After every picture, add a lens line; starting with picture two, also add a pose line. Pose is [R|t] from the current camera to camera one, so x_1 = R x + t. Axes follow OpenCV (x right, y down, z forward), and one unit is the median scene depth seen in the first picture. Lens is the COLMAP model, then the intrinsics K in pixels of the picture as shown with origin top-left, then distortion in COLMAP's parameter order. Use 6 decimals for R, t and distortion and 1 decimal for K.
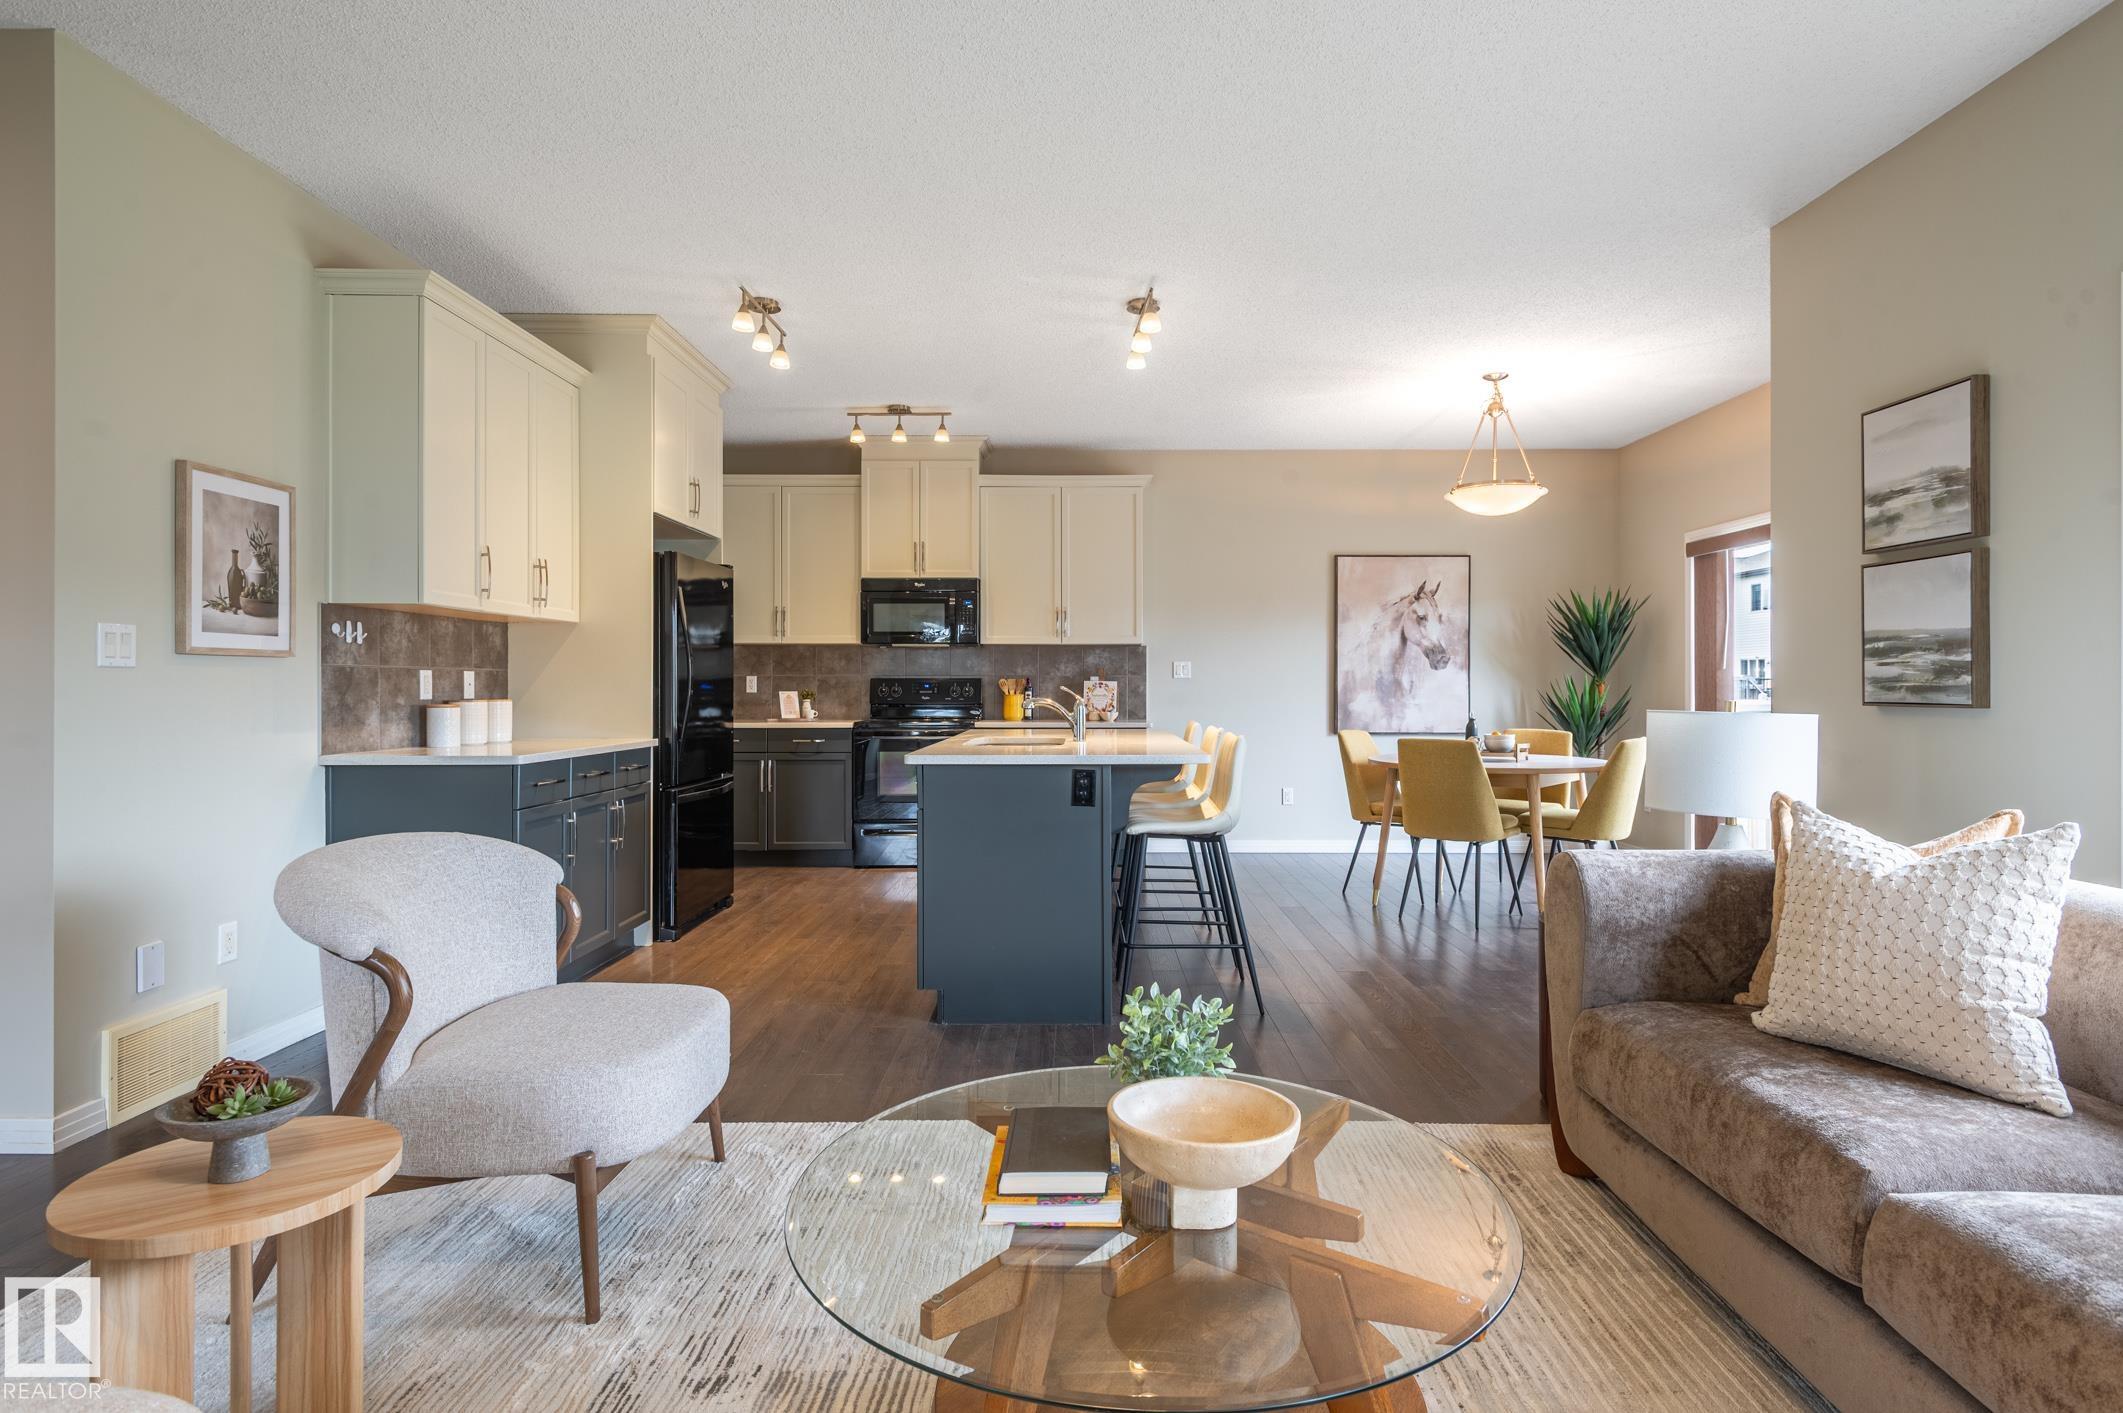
lens RADIAL K [[1103.5, 0, 1078.4], [0, 1103.5, 686.5], [0, 0, 1]] dist [0.014824, -0.010282]
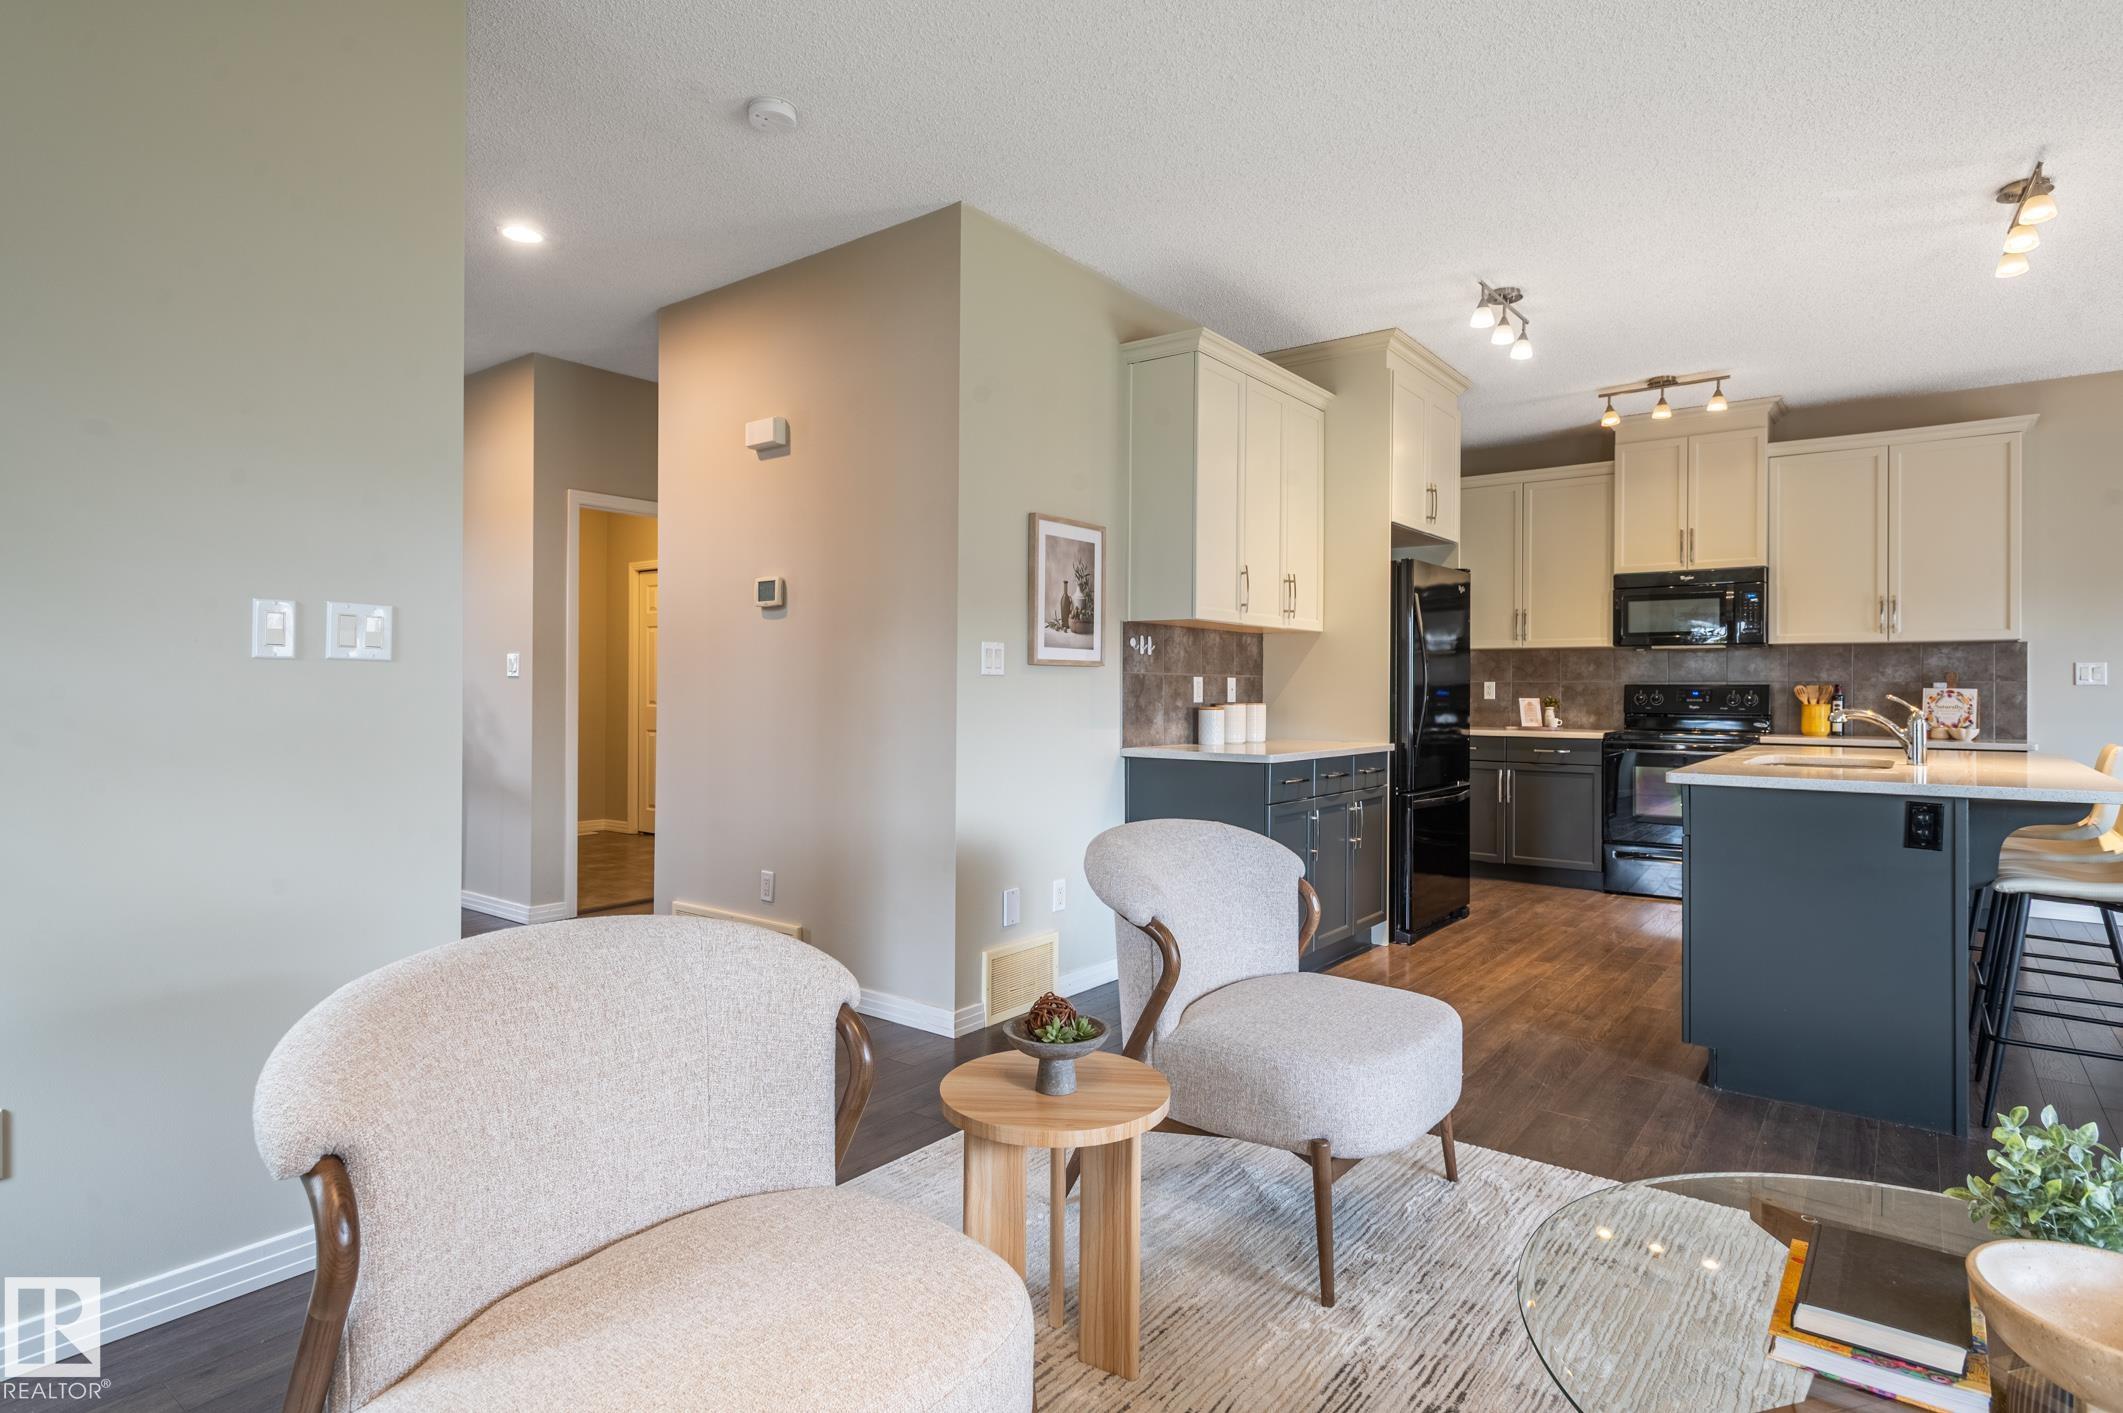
lens RADIAL K [[1103.5, 0, 1078.4], [0, 1103.5, 686.5], [0, 0, 1]] dist [0.014824, -0.010282]
pose [[0.798974, 0.002736, -0.601360, -0.001172], [-0.005807, 0.999978, -0.003165, -0.000497], [0.601338, 0.006020, 0.798972, 0.012248]]
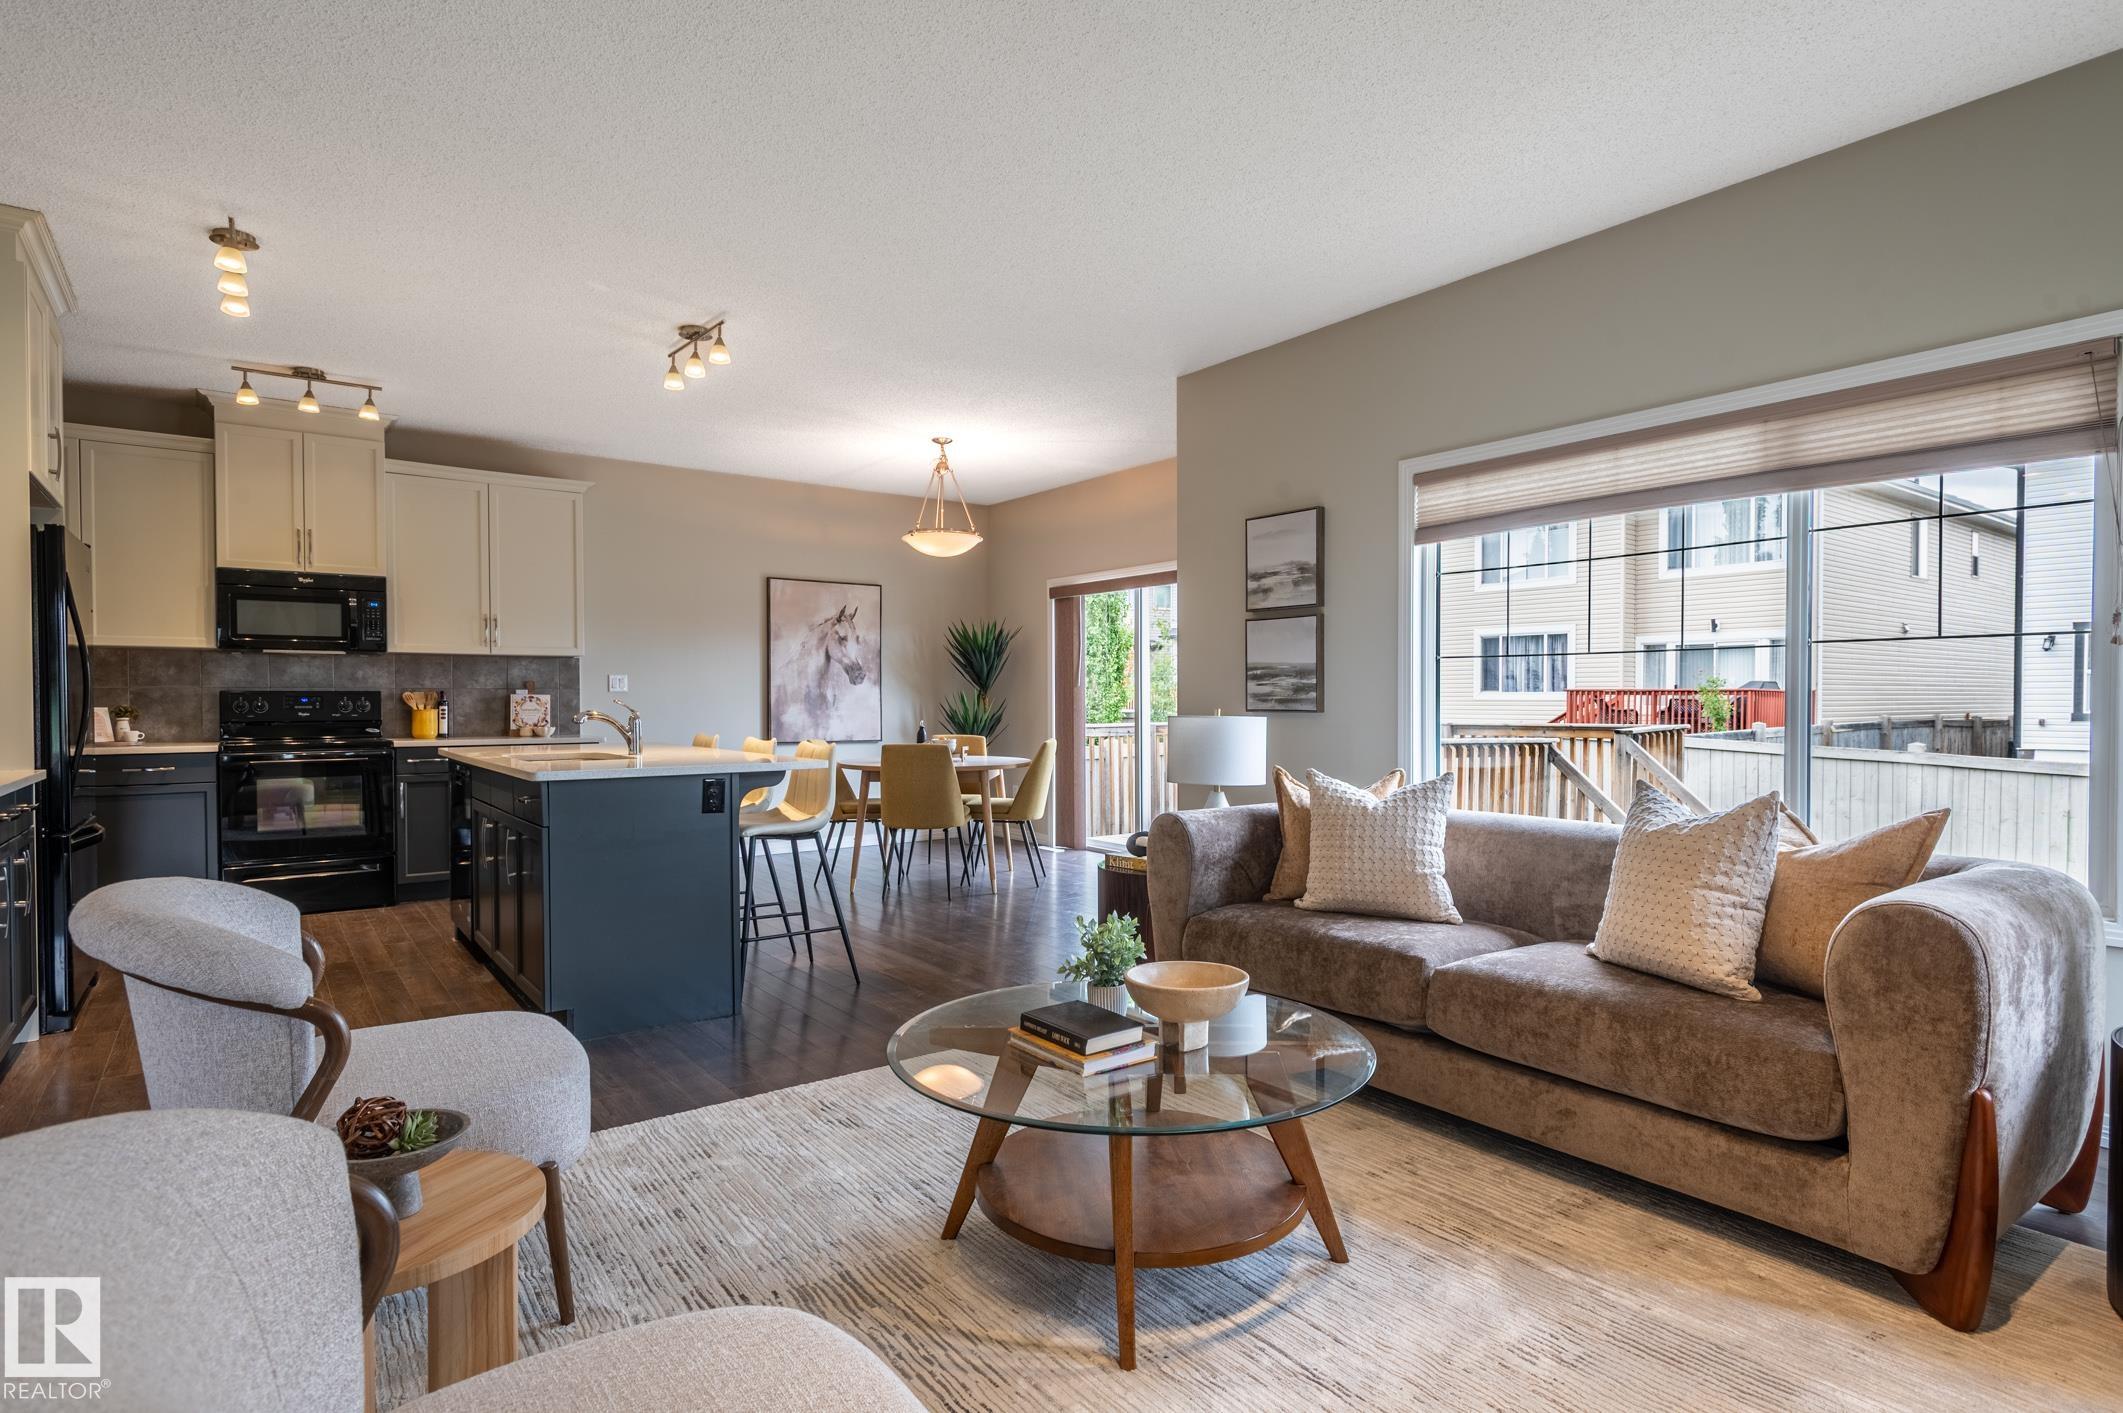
lens RADIAL K [[1092.0, 0, 1063.9], [0, 1092.0, 719.2], [0, 0, 1]] dist [0.017036, -0.010696]
pose [[0.798720, -0.012419, 0.601575, -0.294077], [0.001681, 0.999829, 0.018410, -0.000494], [-0.601701, -0.013693, 0.798604, -0.033679]]
